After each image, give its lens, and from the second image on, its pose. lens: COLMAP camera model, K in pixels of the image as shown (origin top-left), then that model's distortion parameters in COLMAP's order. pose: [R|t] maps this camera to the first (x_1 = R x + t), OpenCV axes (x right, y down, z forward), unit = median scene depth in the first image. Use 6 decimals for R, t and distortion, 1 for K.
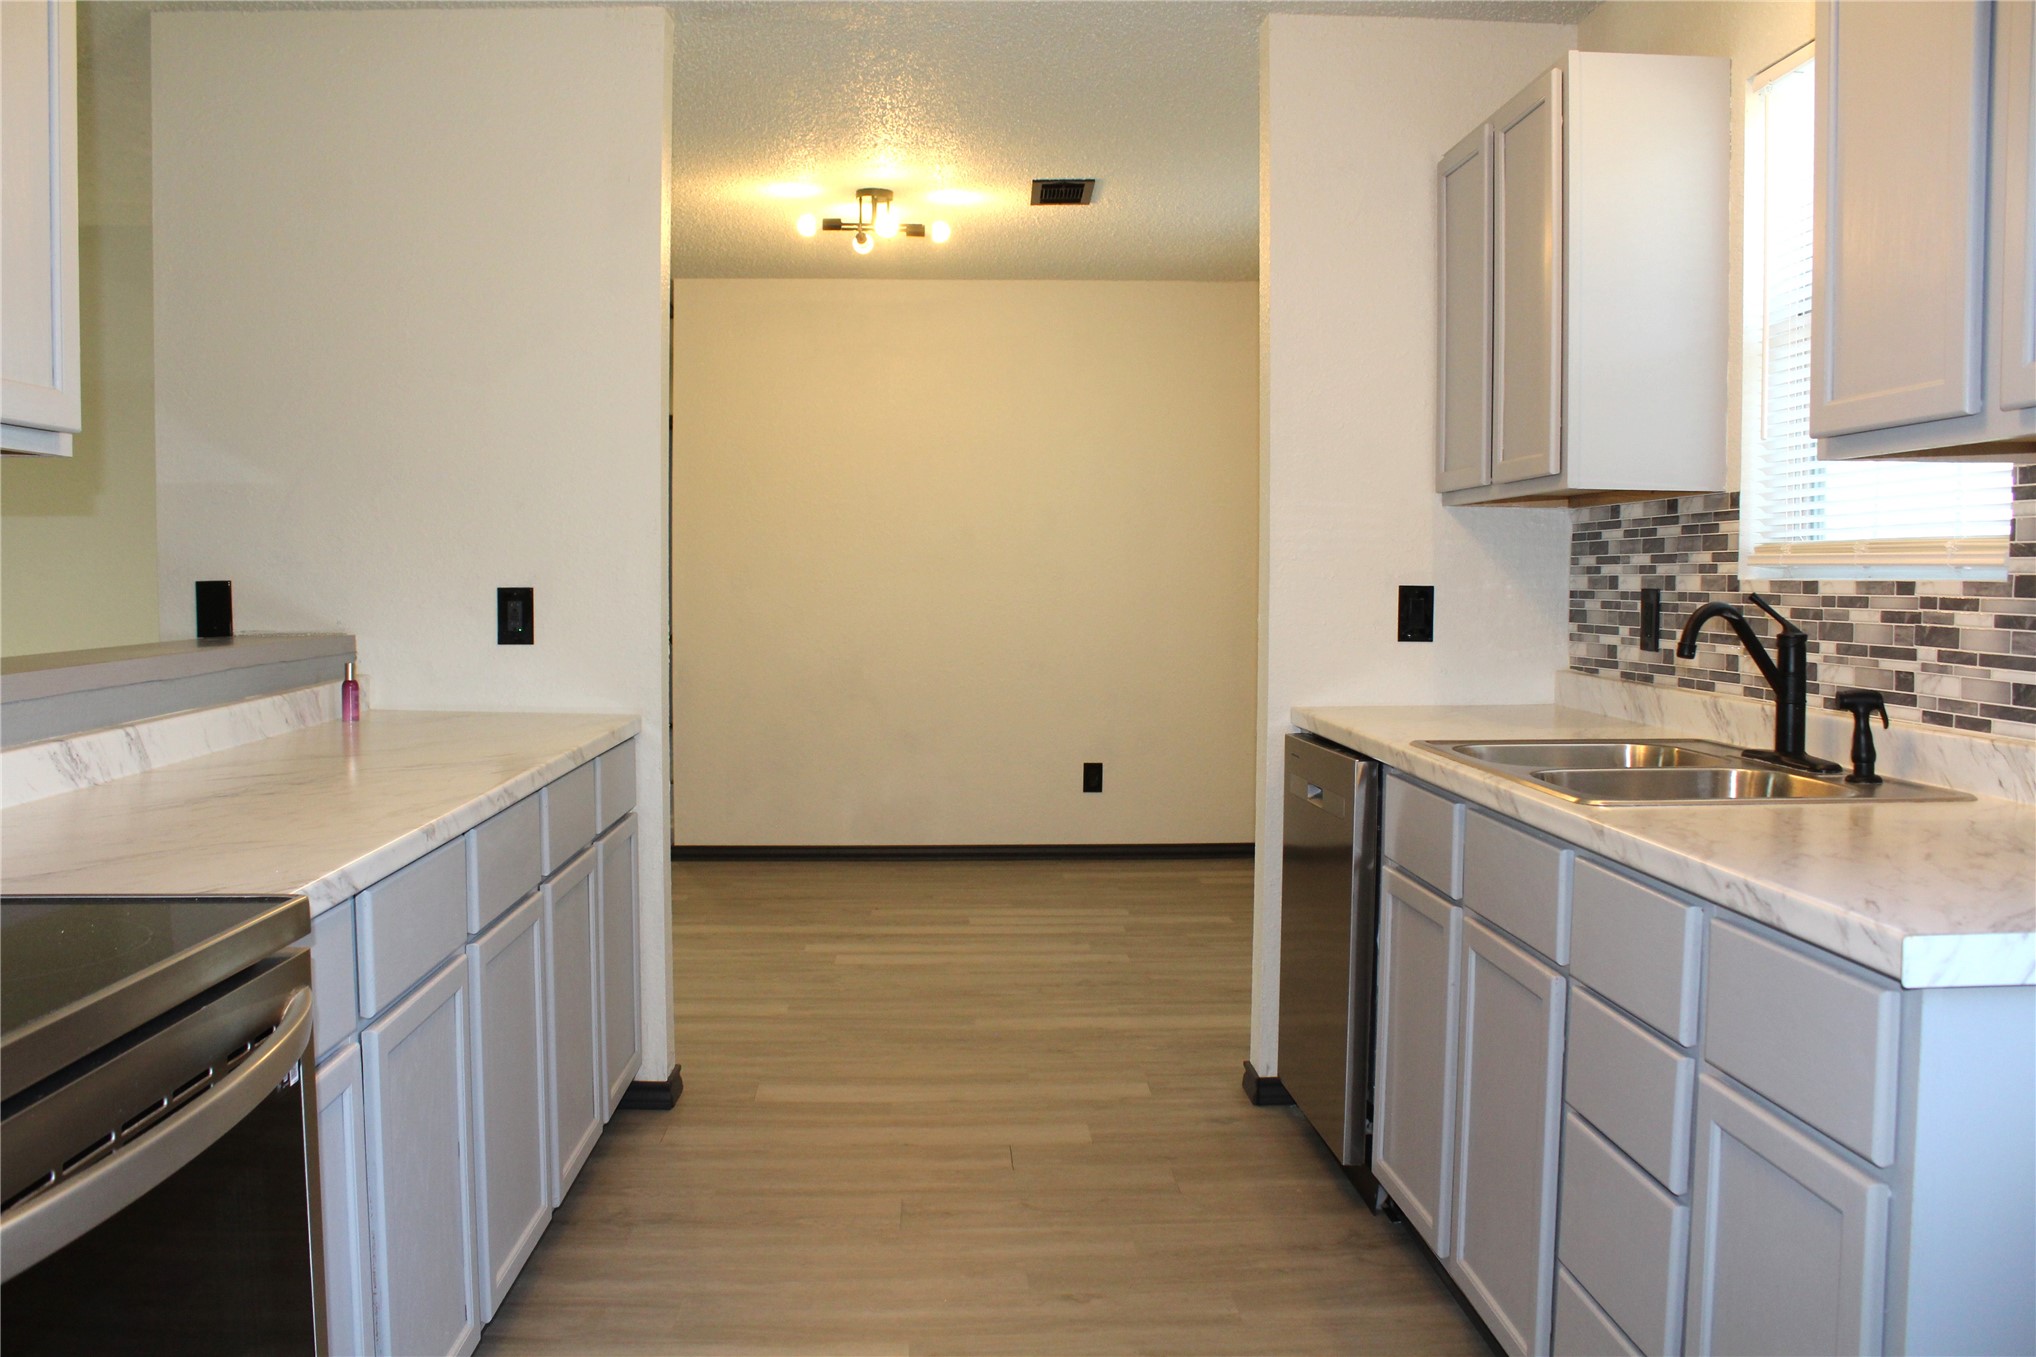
lens RADIAL K [[1700.0, 0, 986.4], [0, 1700.0, 674.7], [0, 0, 1]] dist [-0.166949, 0.144264]
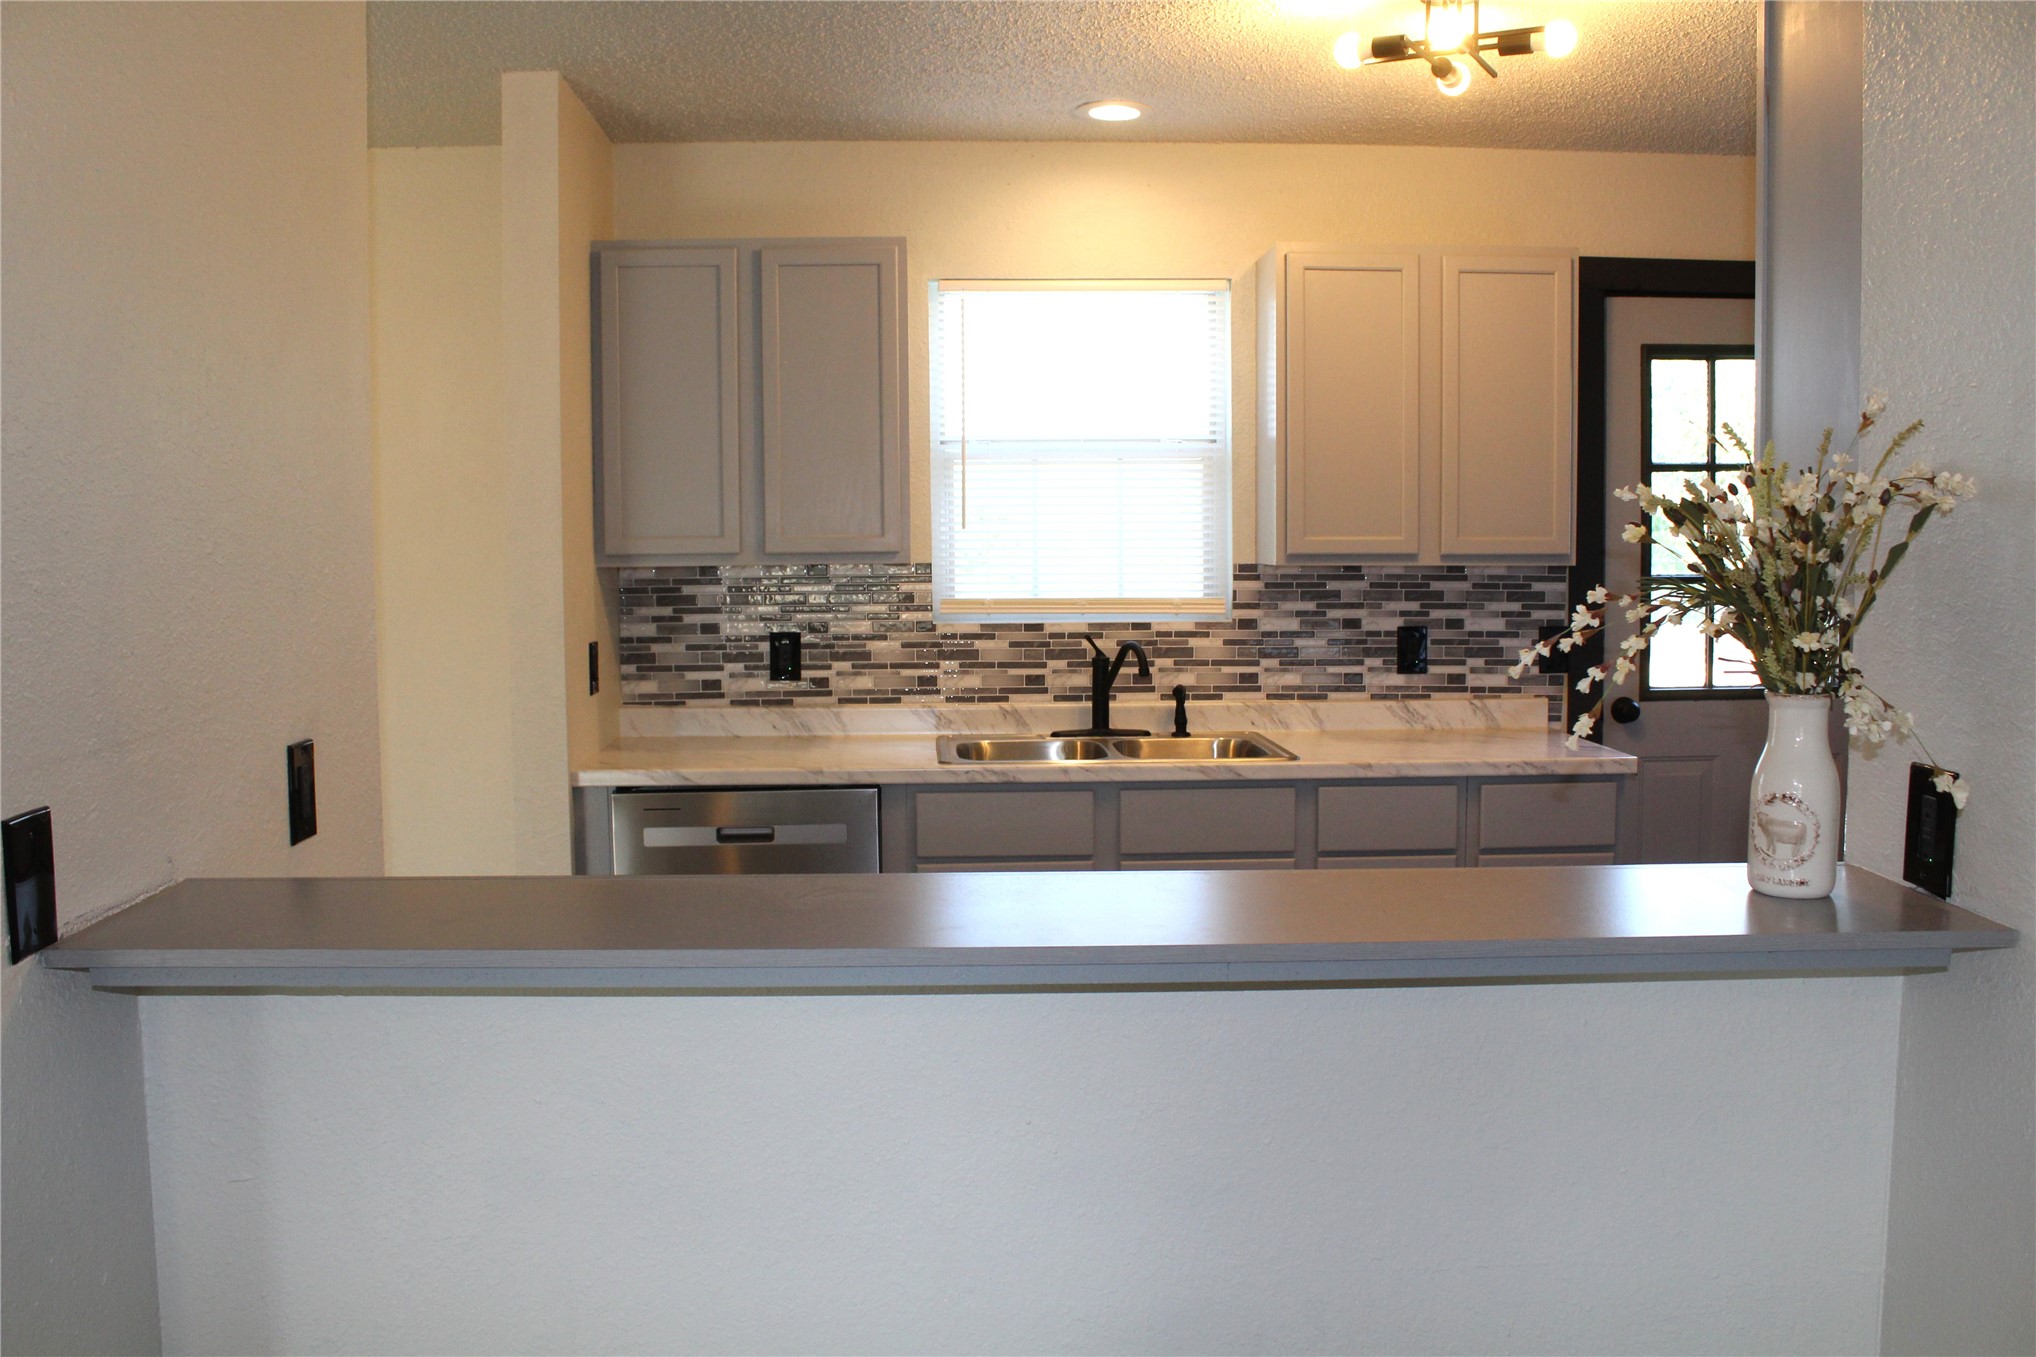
lens RADIAL K [[1732.1, 0, 983.1], [0, 1732.1, 680.4], [0, 0, 1]] dist [-0.162862, 0.142581]
pose [[-0.011086, -0.085617, 0.996266, -0.940714], [0.063277, 0.994271, 0.086149, -0.120508], [-0.997934, 0.063996, -0.005605, 0.855256]]
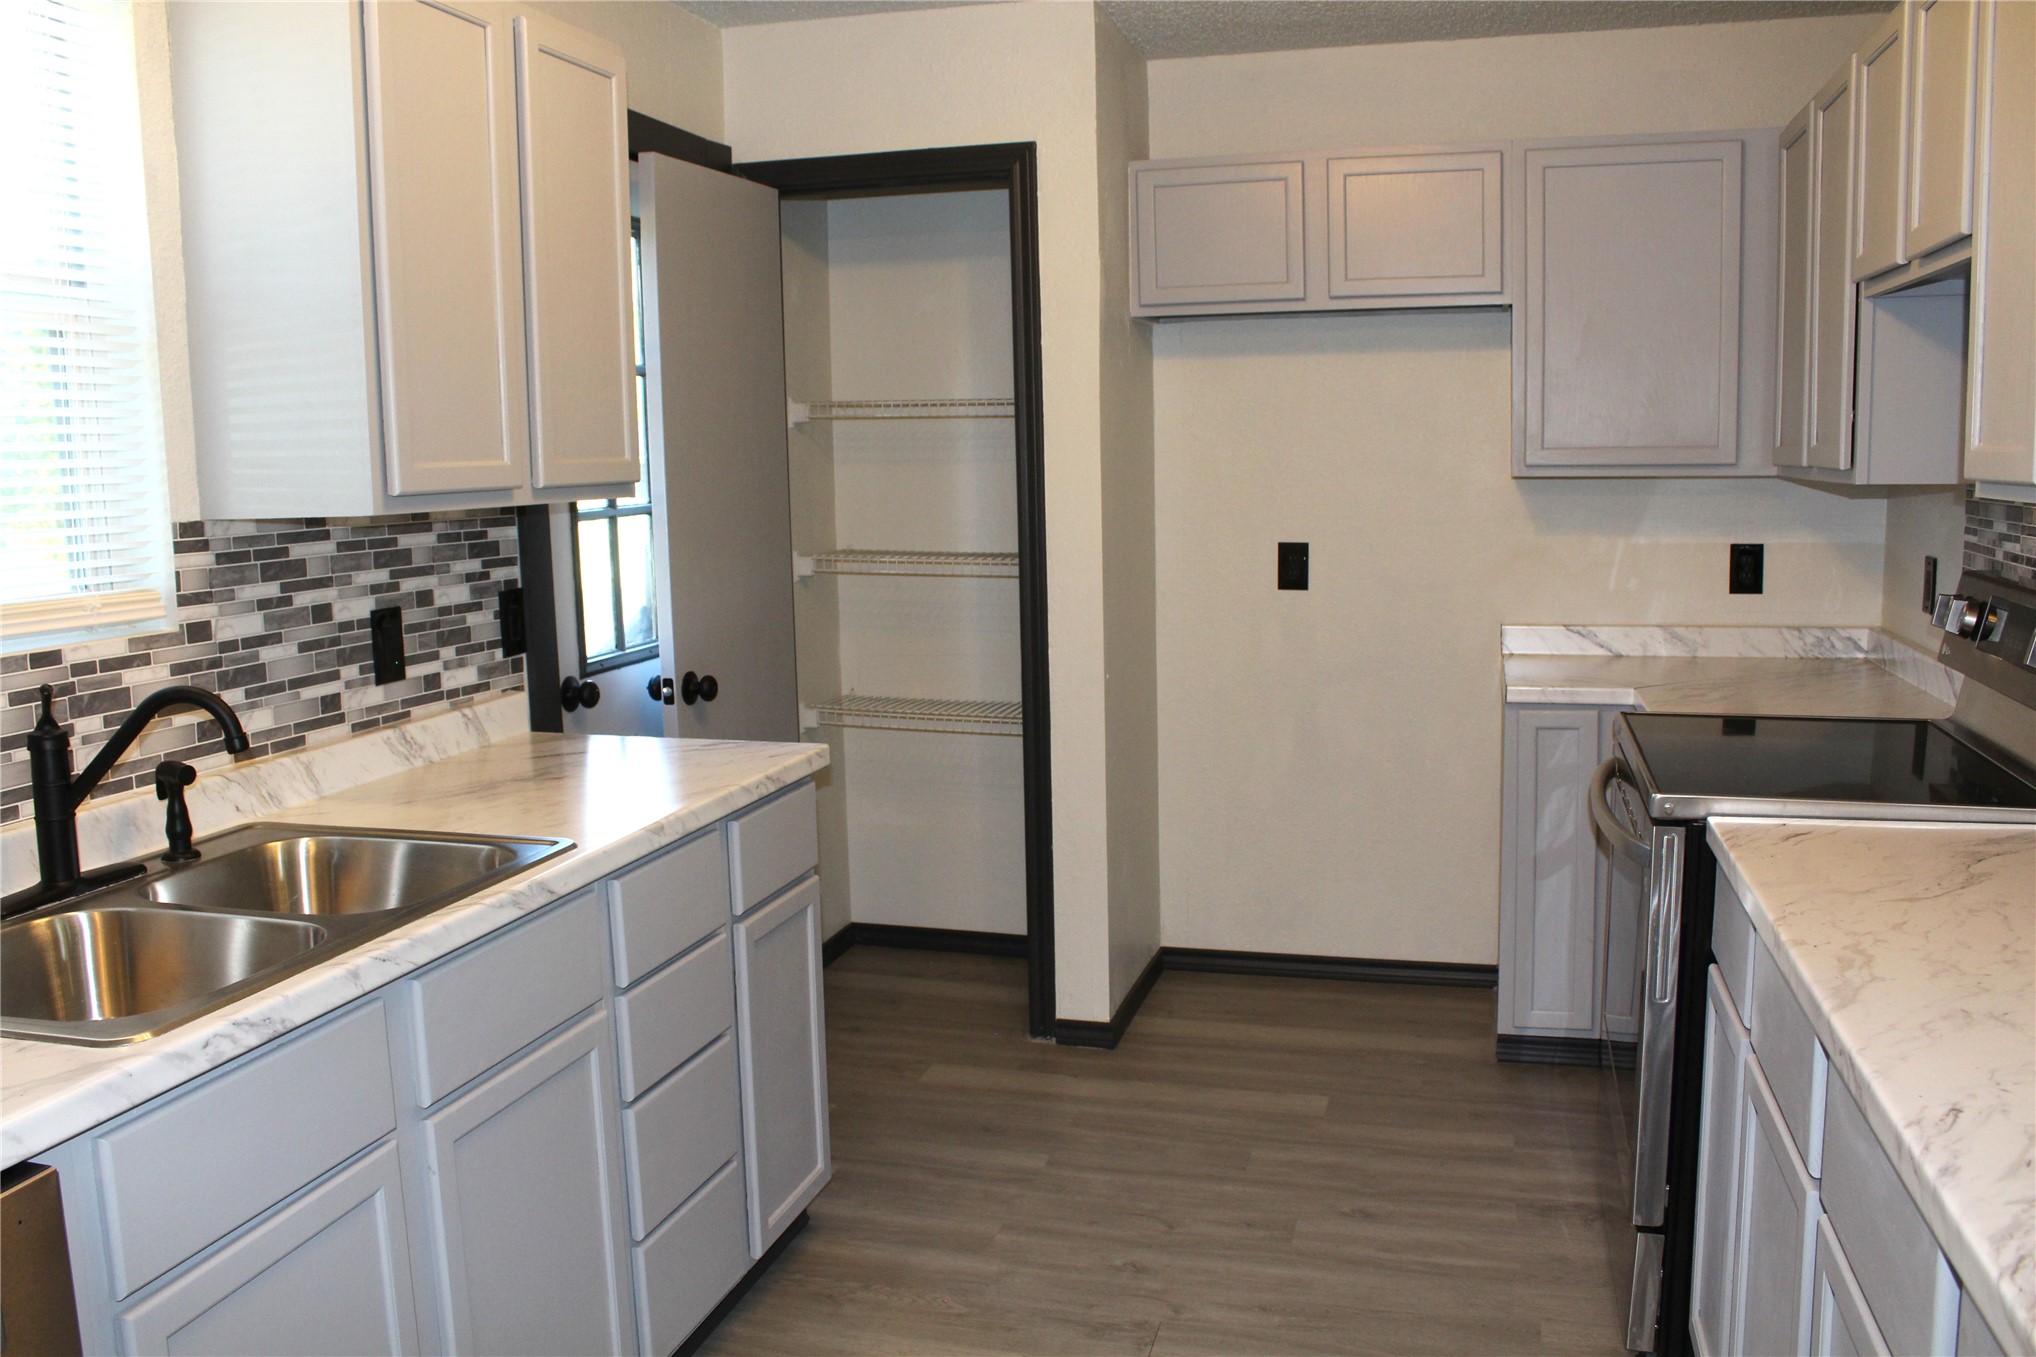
lens RADIAL K [[1700.0, 0, 986.4], [0, 1700.0, 674.7], [0, 0, 1]] dist [-0.166949, 0.144264]
pose [[-0.951421, -0.020950, 0.307179, -0.129185], [0.038059, 0.982029, 0.184854, -0.134301], [-0.305532, 0.187565, -0.933525, 1.197257]]
